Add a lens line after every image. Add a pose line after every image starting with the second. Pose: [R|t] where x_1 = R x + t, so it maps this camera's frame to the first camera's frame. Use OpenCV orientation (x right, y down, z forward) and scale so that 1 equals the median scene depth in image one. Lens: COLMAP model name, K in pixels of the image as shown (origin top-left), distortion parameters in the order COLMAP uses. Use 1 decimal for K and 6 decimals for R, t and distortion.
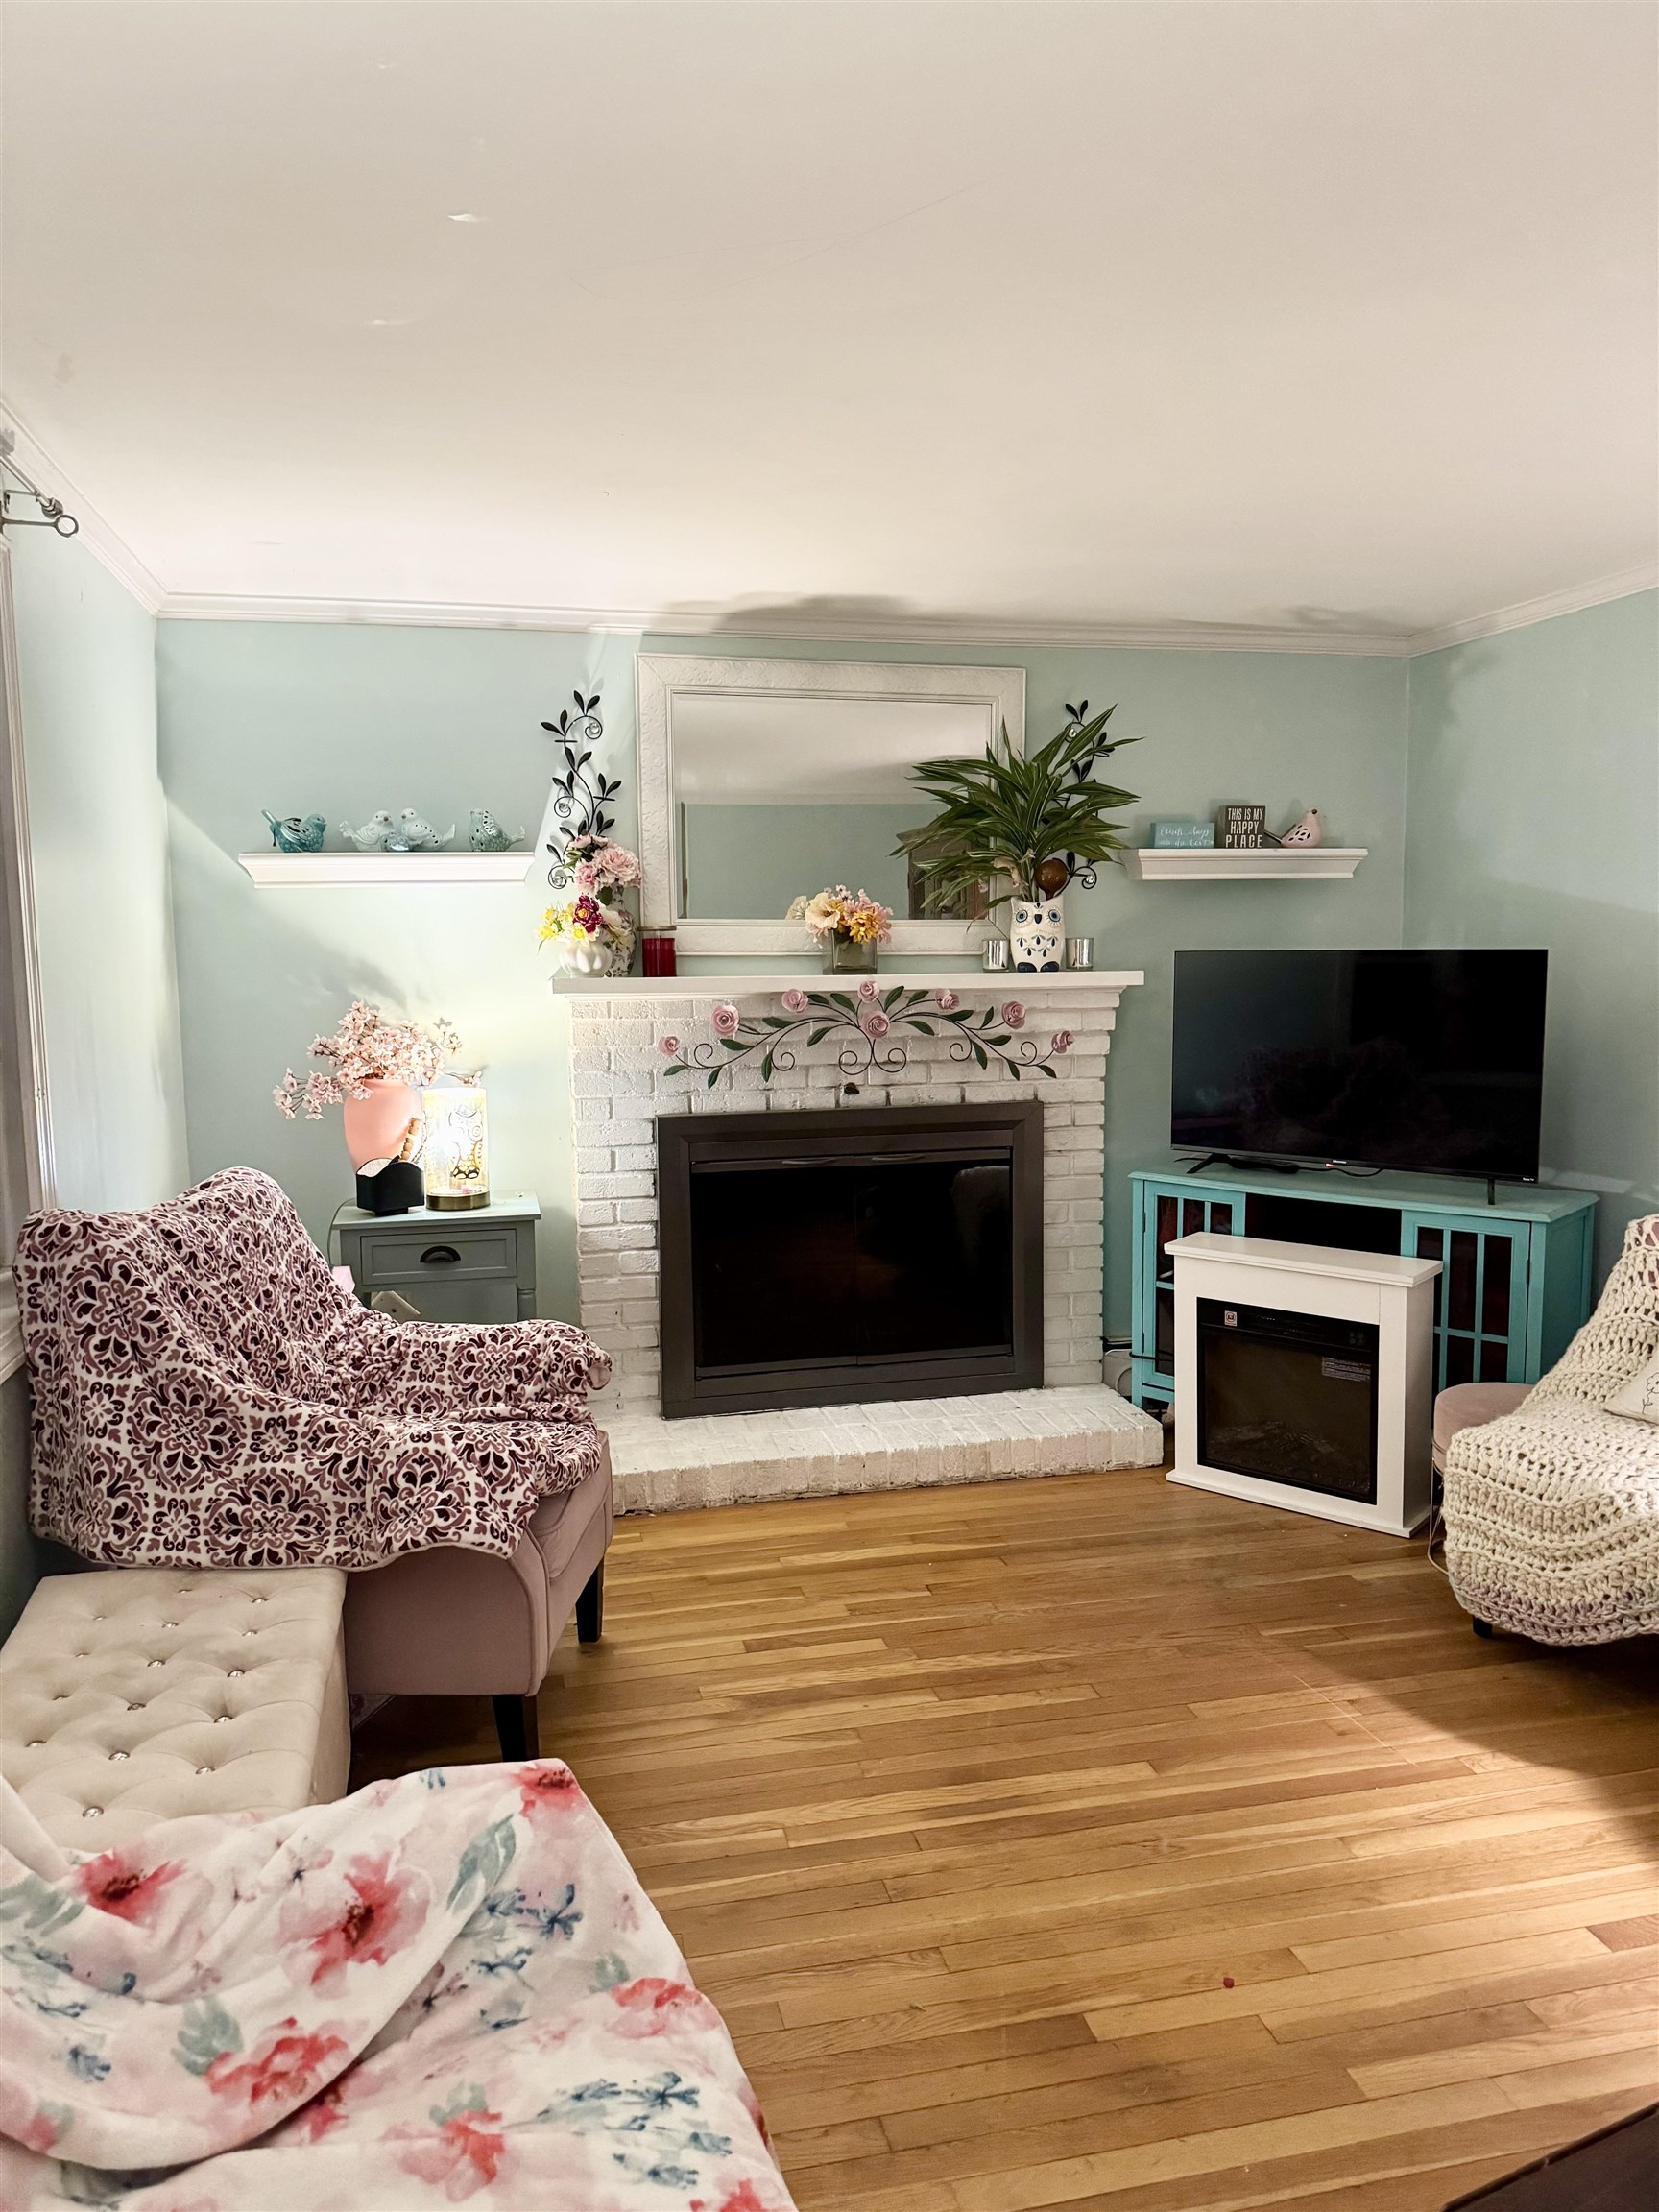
lens RADIAL K [[1535.0, 0, 829.5], [0, 1535.0, 1106.0], [0, 0, 1]] dist [0.130105, -0.236202]
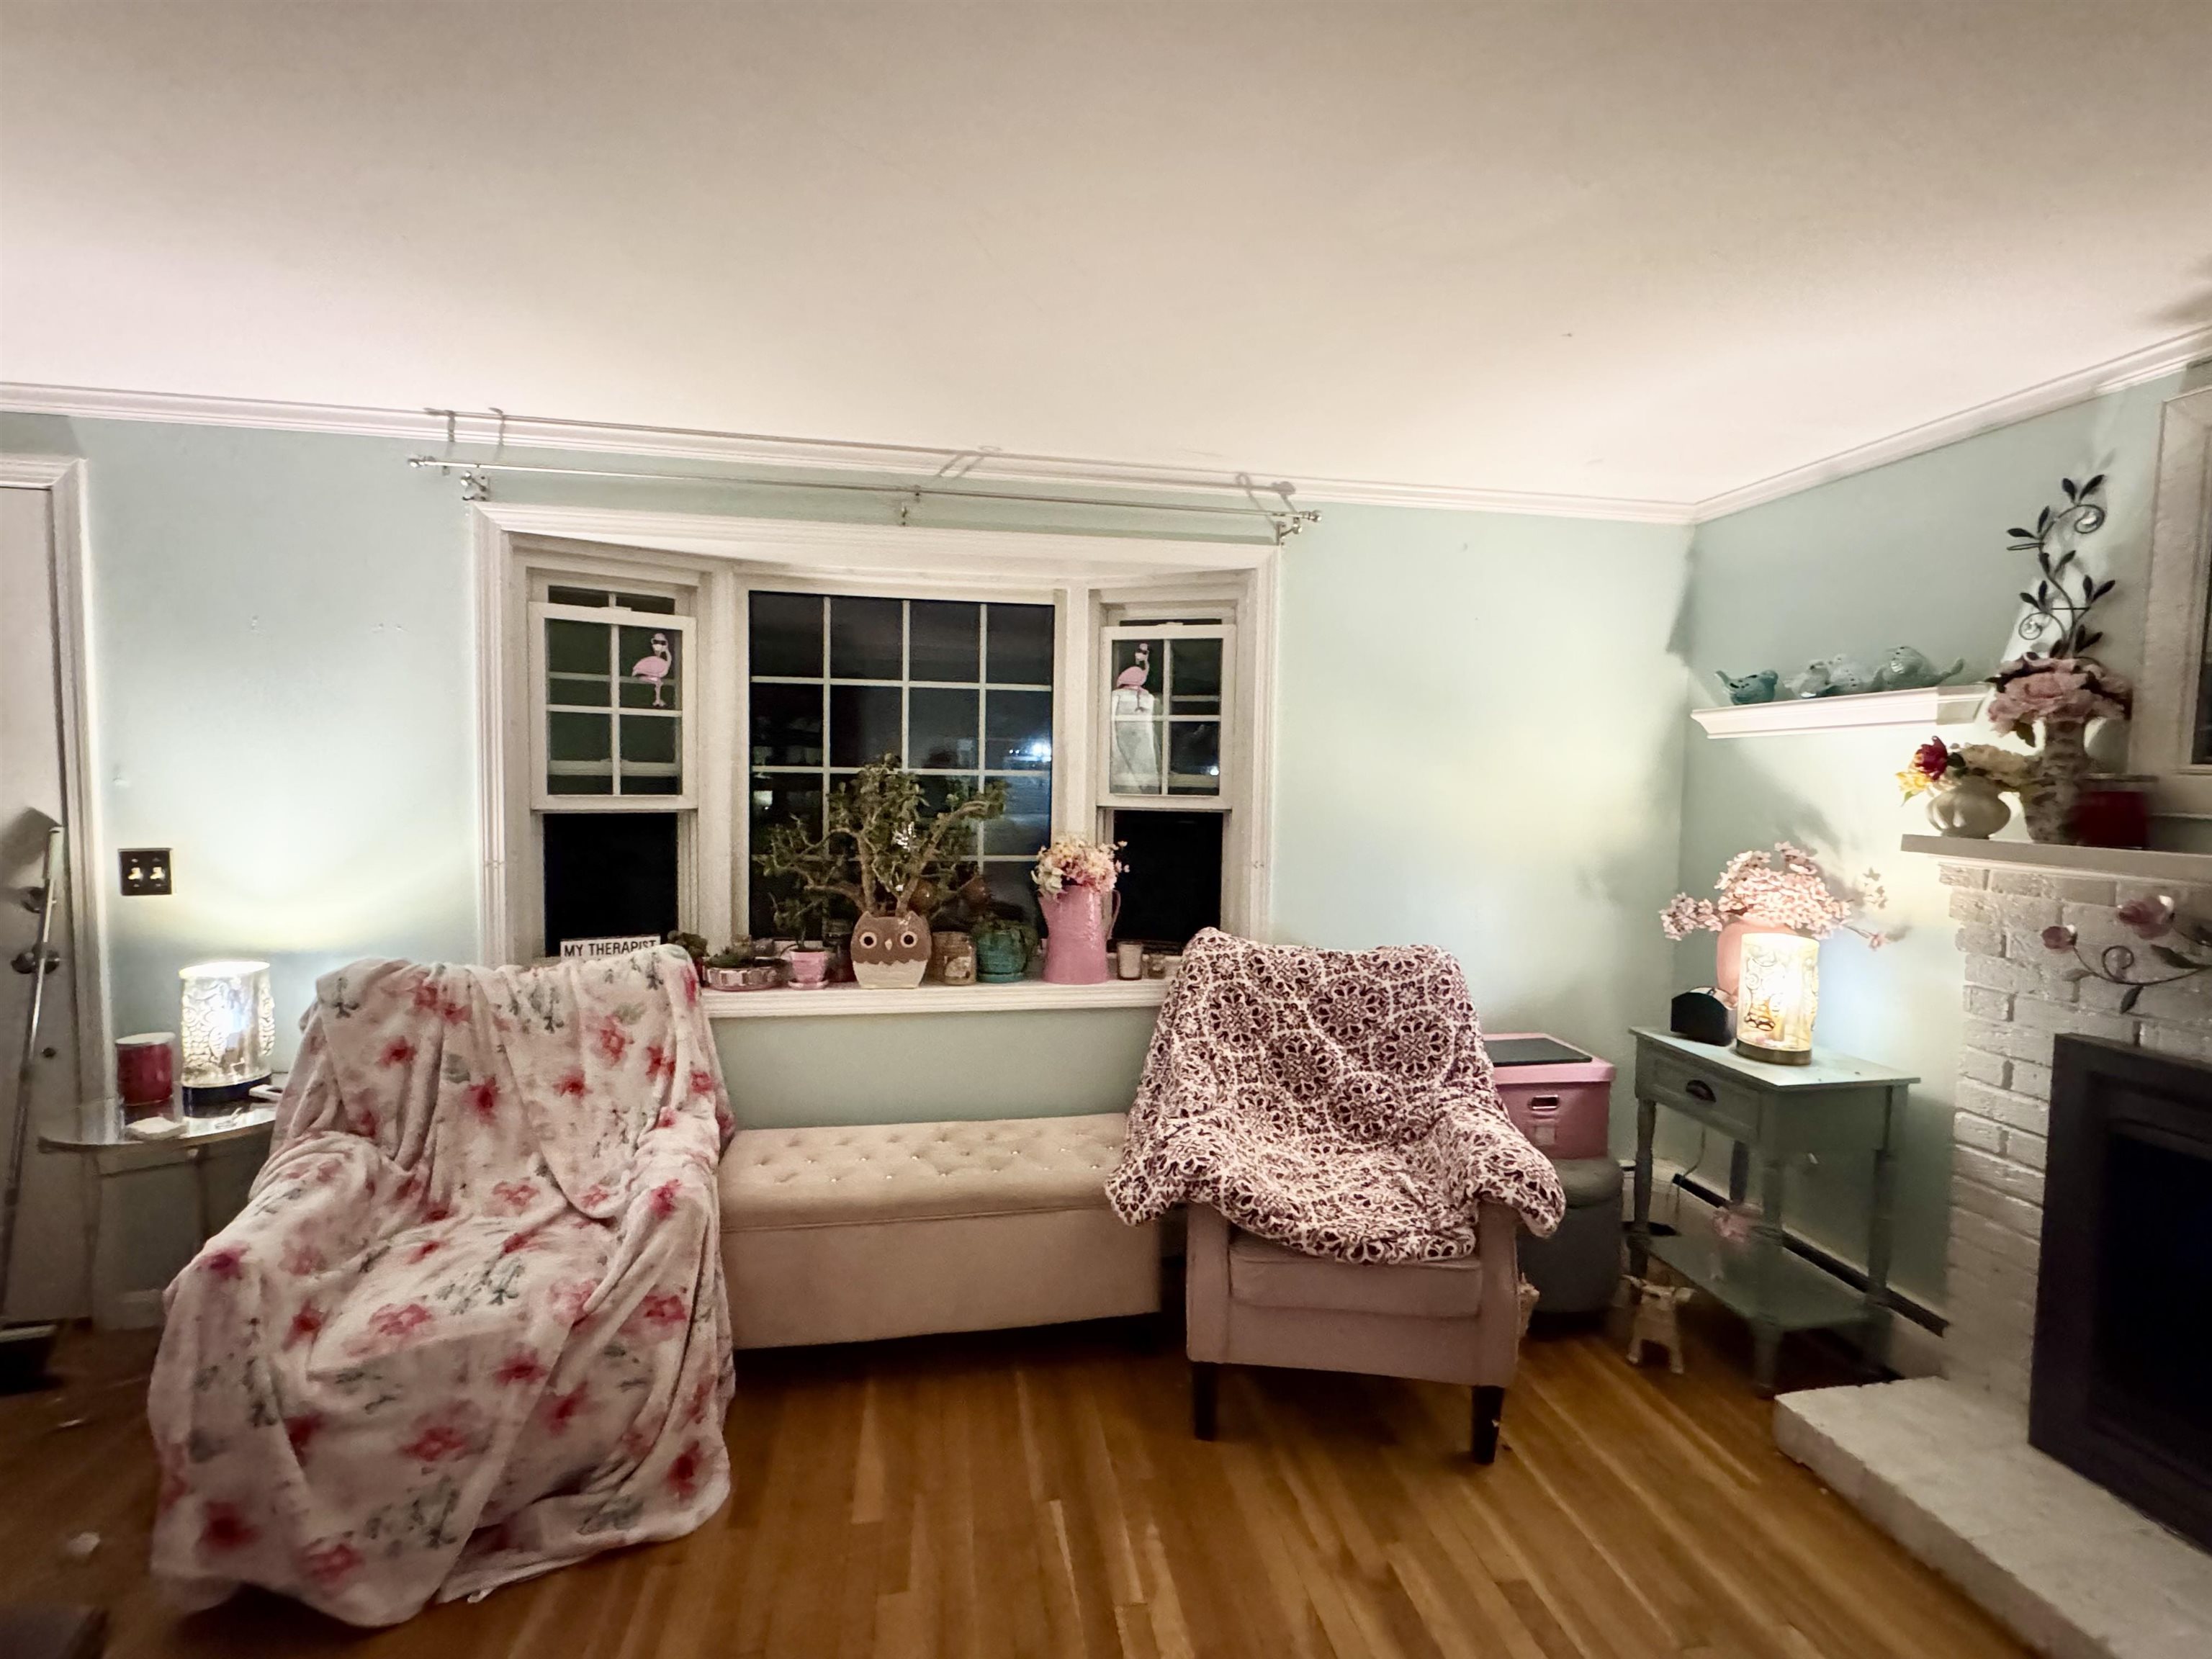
lens RADIAL K [[952.9, 0, 1105.9], [0, 952.9, 817.5], [0, 0, 1]] dist [-0.000510, 0.000139]
pose [[-0.050839, 0.067026, -0.996455, 0.354006], [-0.123677, 0.989643, 0.072878, -0.071400], [0.991019, 0.126944, -0.042023, 0.556146]]
